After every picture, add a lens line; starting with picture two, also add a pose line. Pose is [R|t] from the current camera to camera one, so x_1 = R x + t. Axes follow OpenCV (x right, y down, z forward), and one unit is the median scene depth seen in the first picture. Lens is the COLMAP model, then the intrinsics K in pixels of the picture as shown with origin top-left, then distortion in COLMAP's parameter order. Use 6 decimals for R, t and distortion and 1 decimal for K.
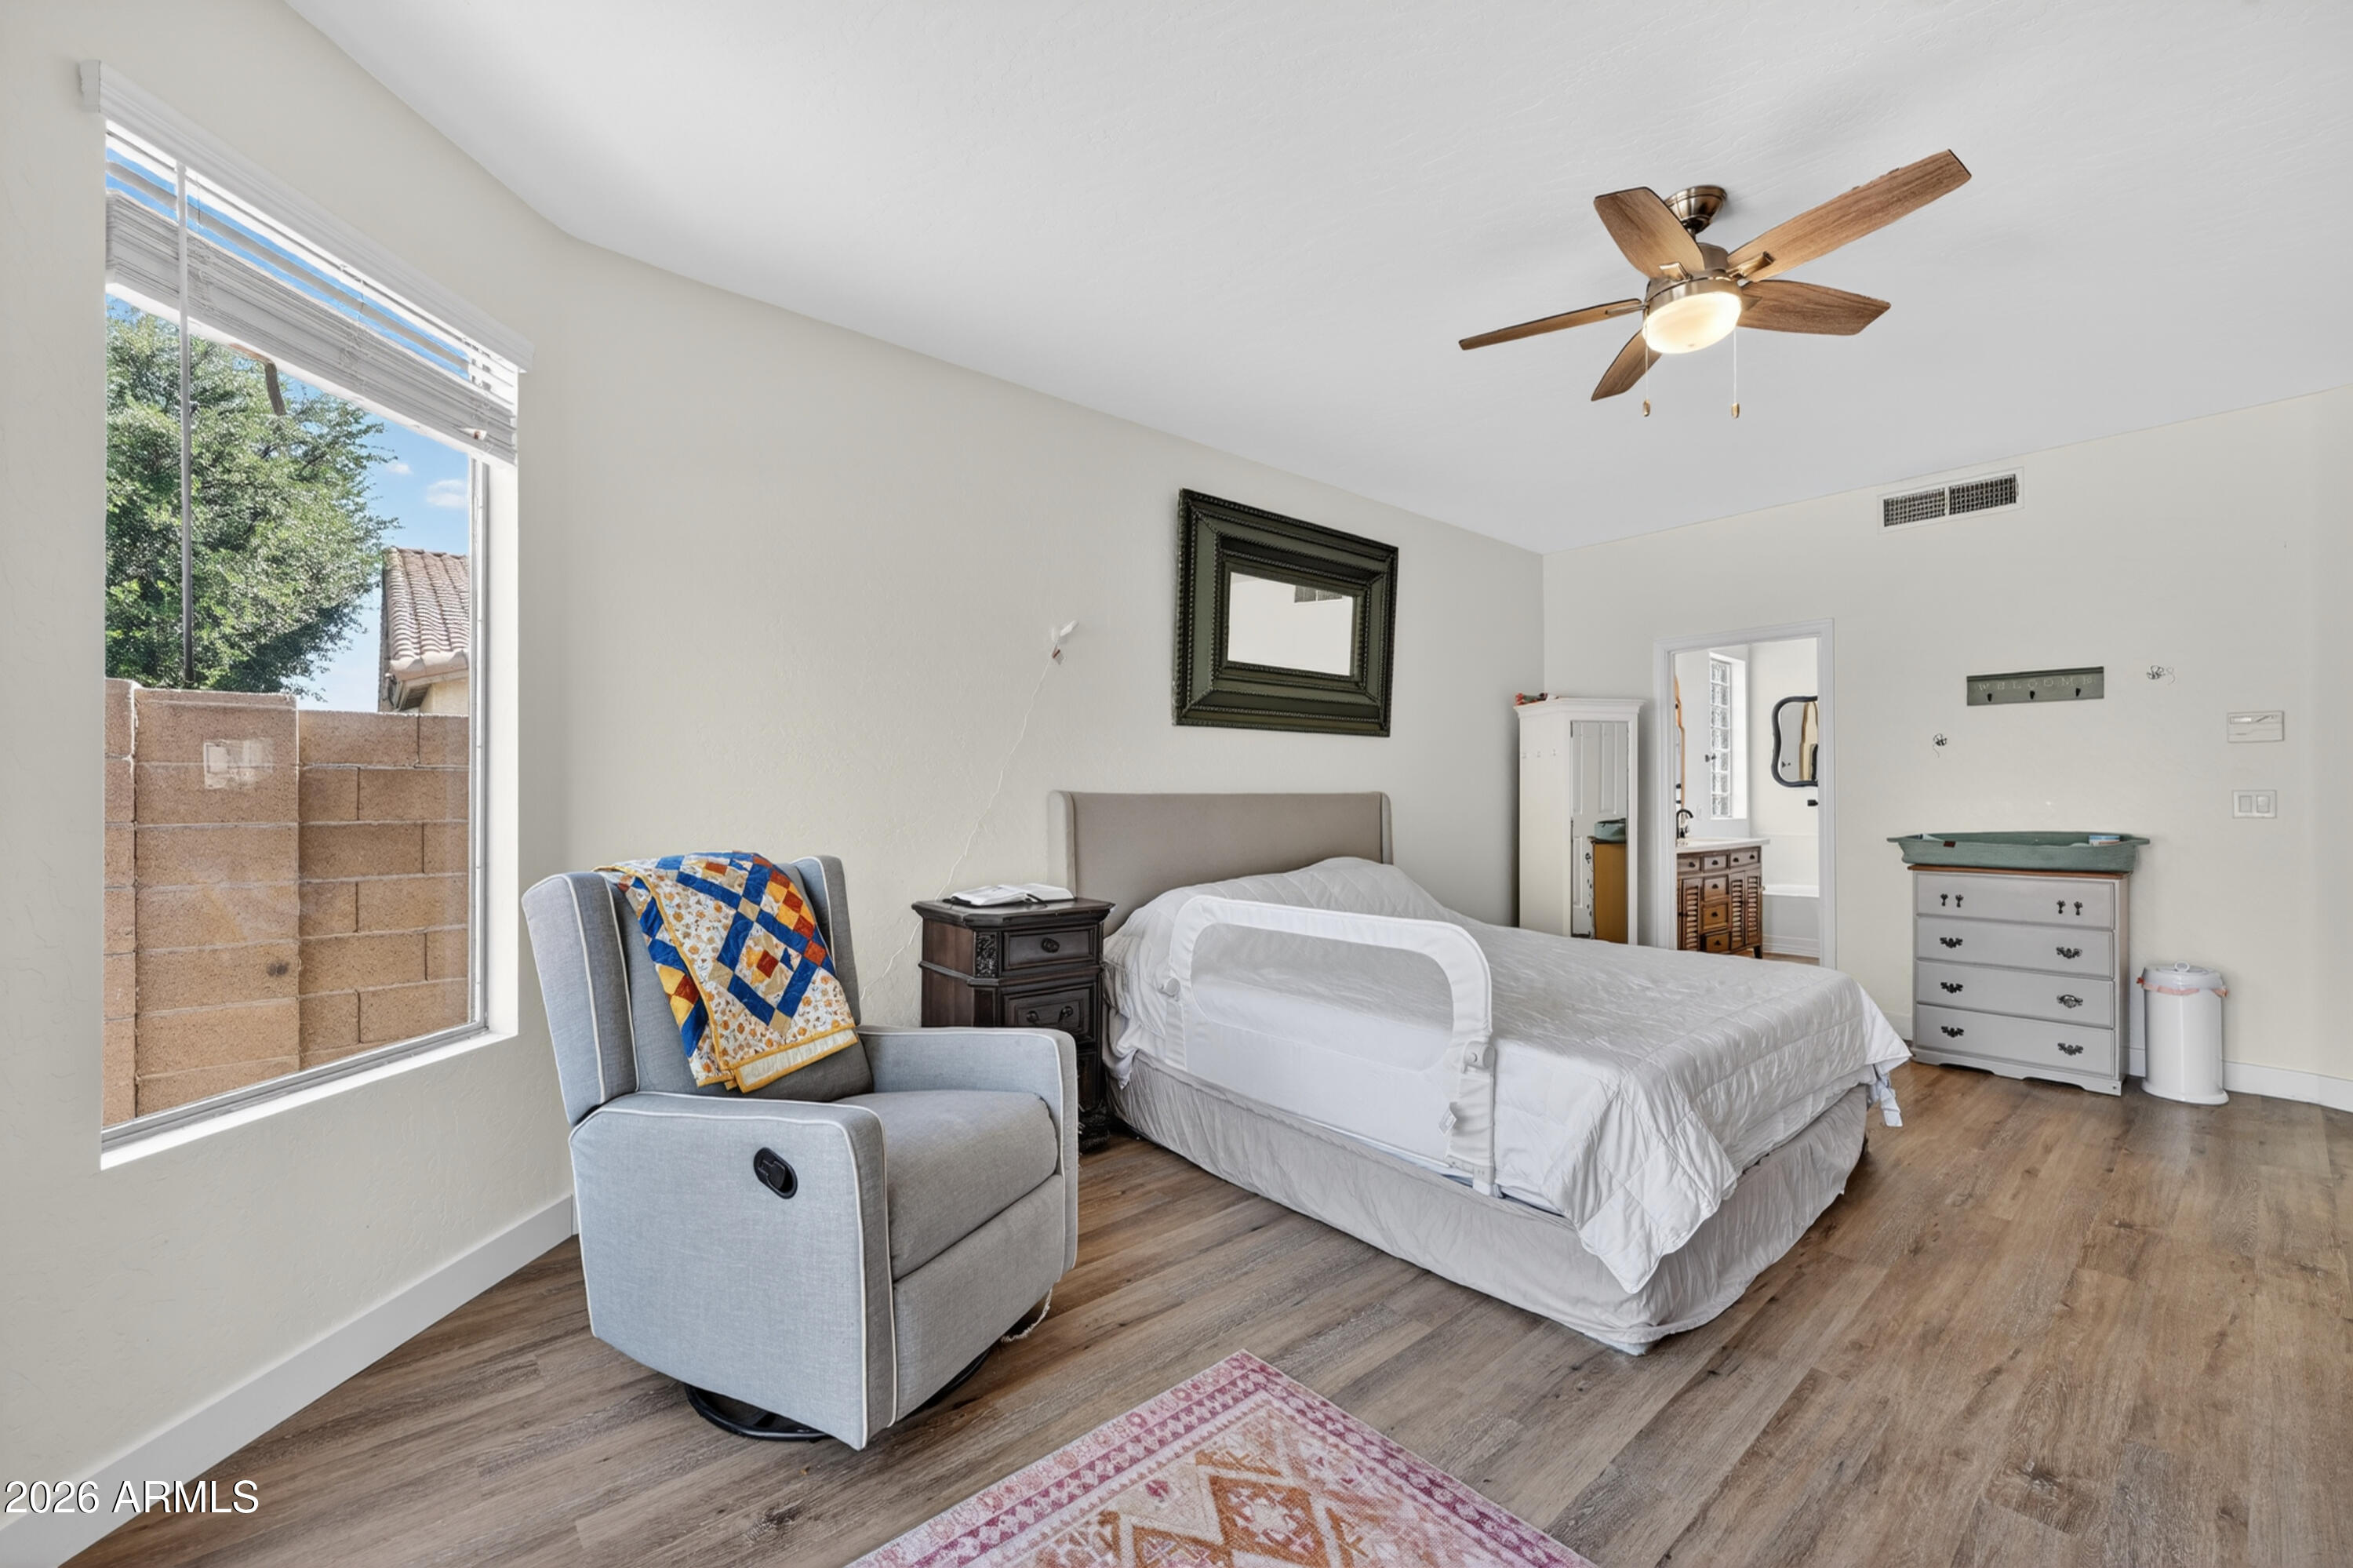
lens RADIAL K [[933.4, 0, 1174.4], [0, 933.4, 791.9], [0, 0, 1]] dist [0.002564, 0.000074]
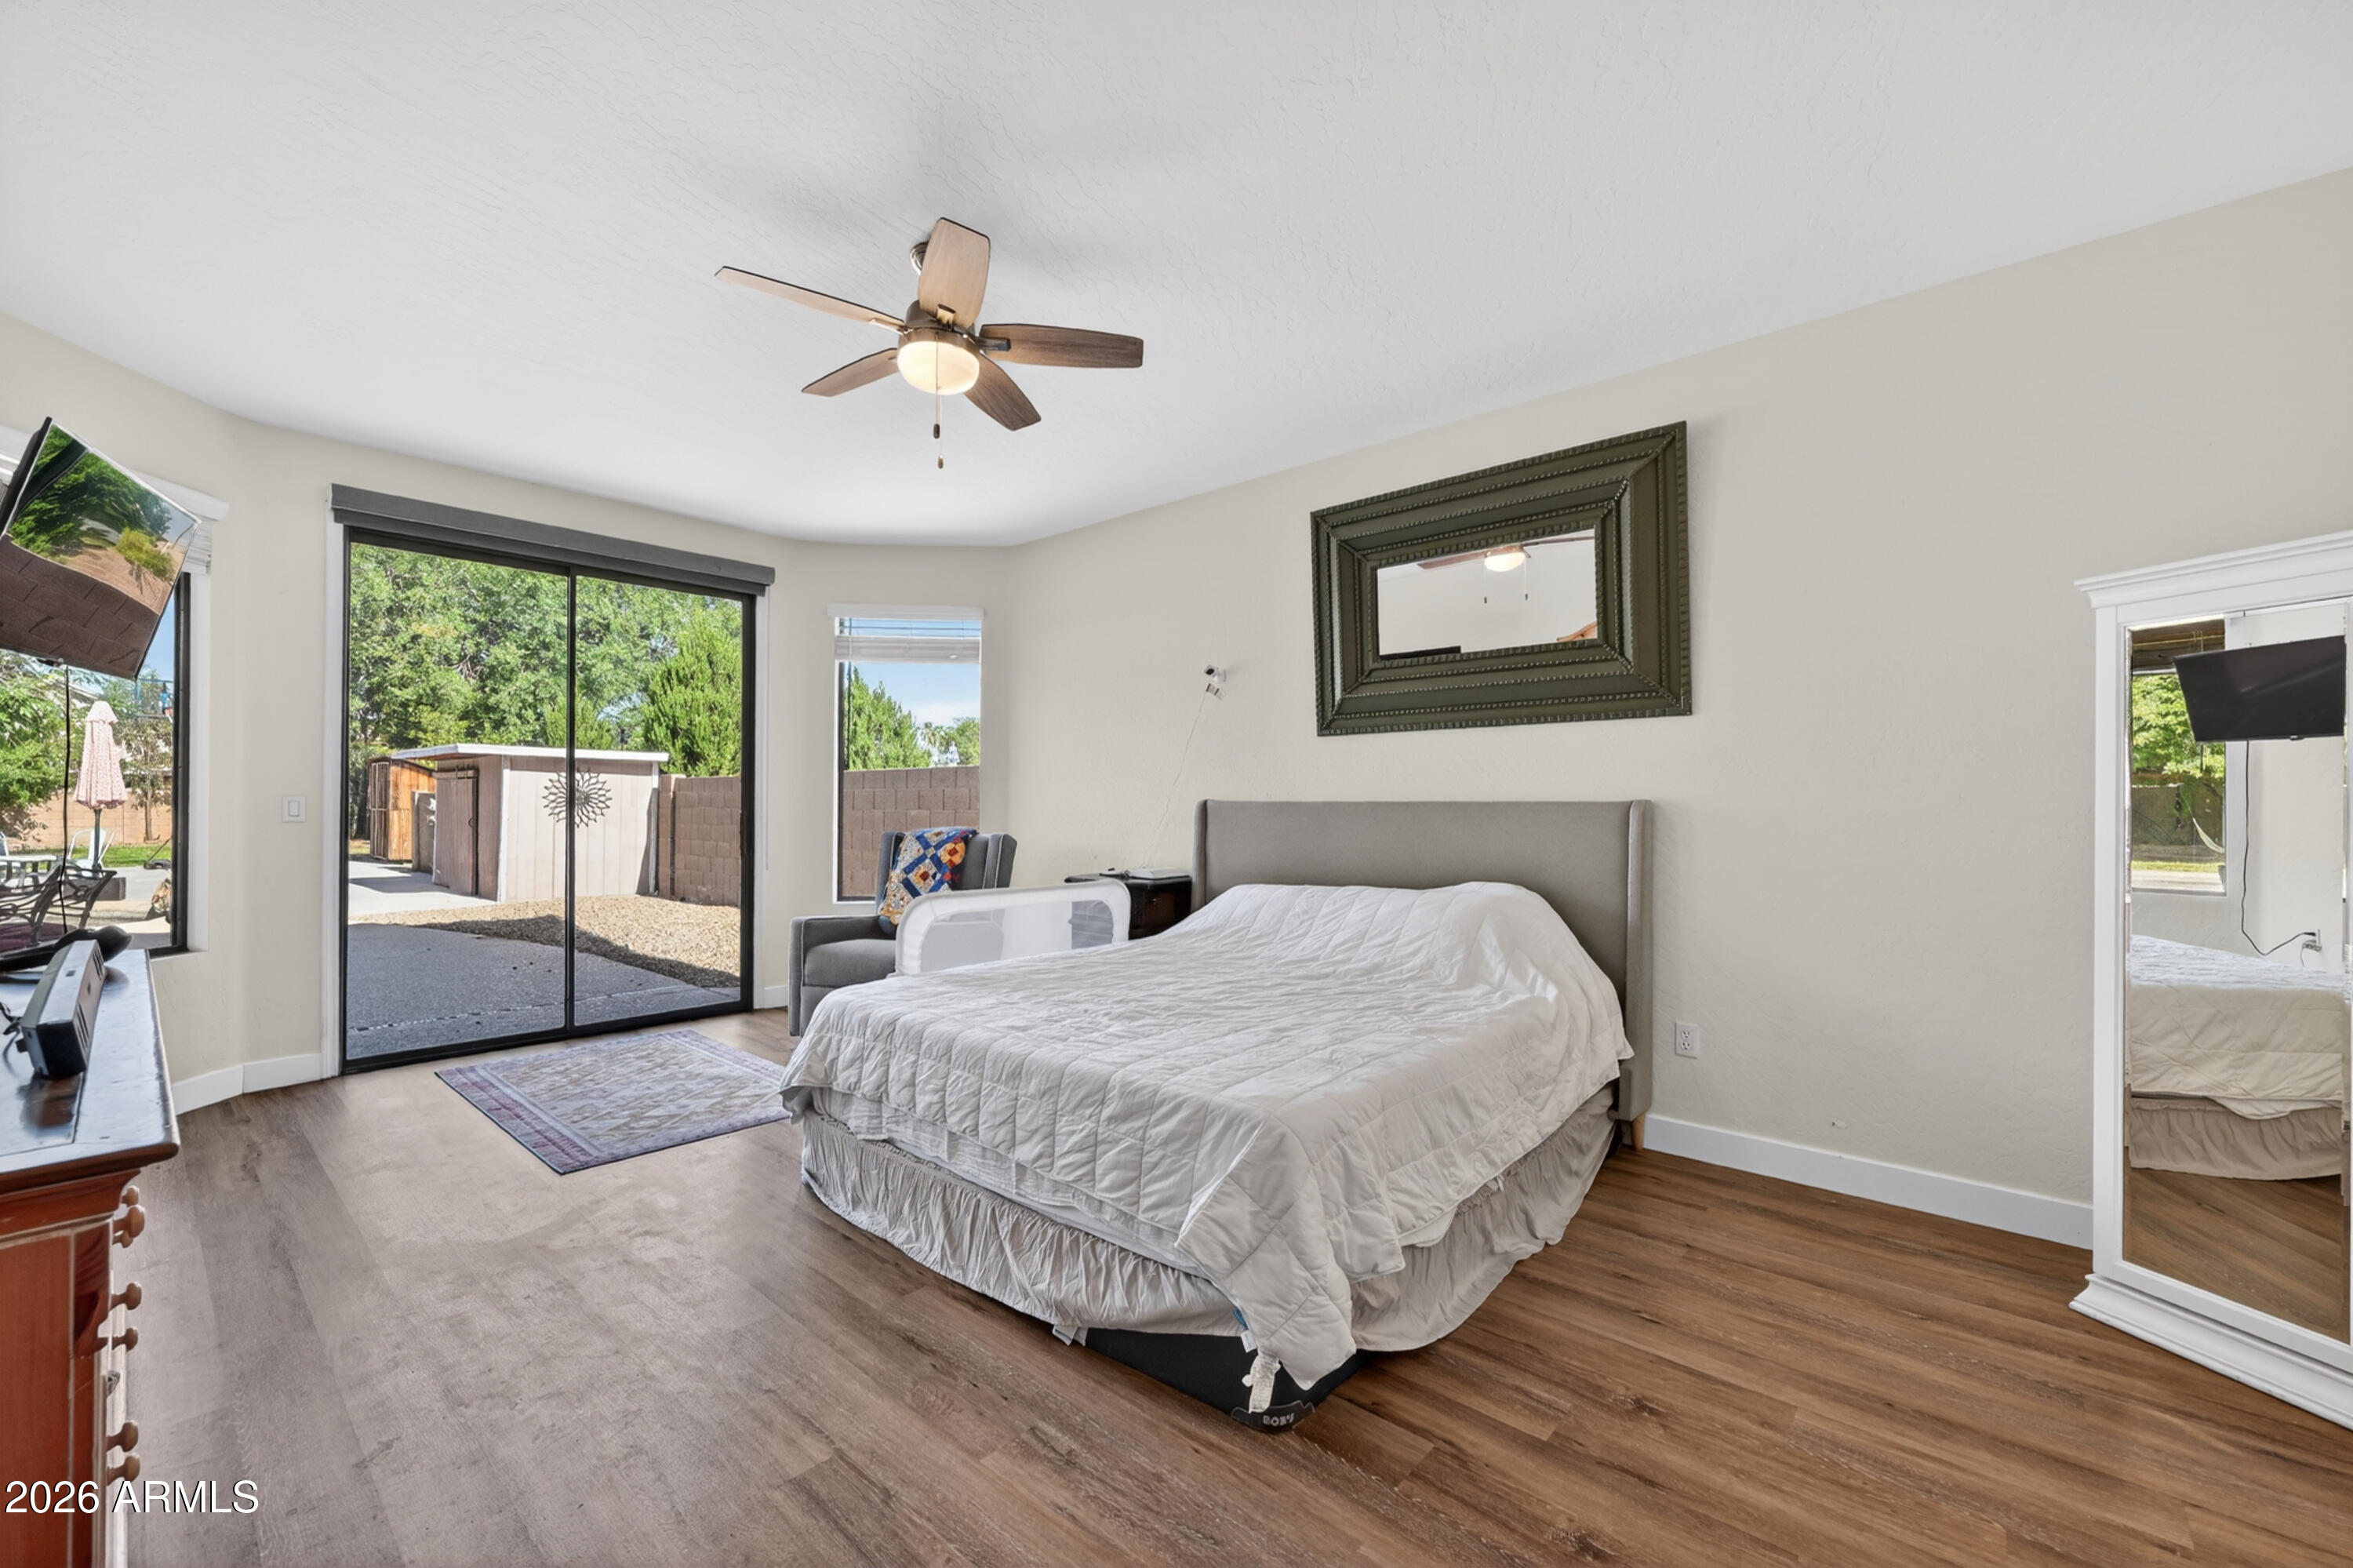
lens RADIAL K [[933.4, 0, 1169.7], [0, 933.4, 794.0], [0, 0, 1]] dist [0.002564, 0.000074]
pose [[0.143651, -0.003097, -0.989624, 1.013335], [0.004169, 0.999988, -0.002524, -0.004011], [0.989620, -0.003763, 0.143662, 0.674062]]
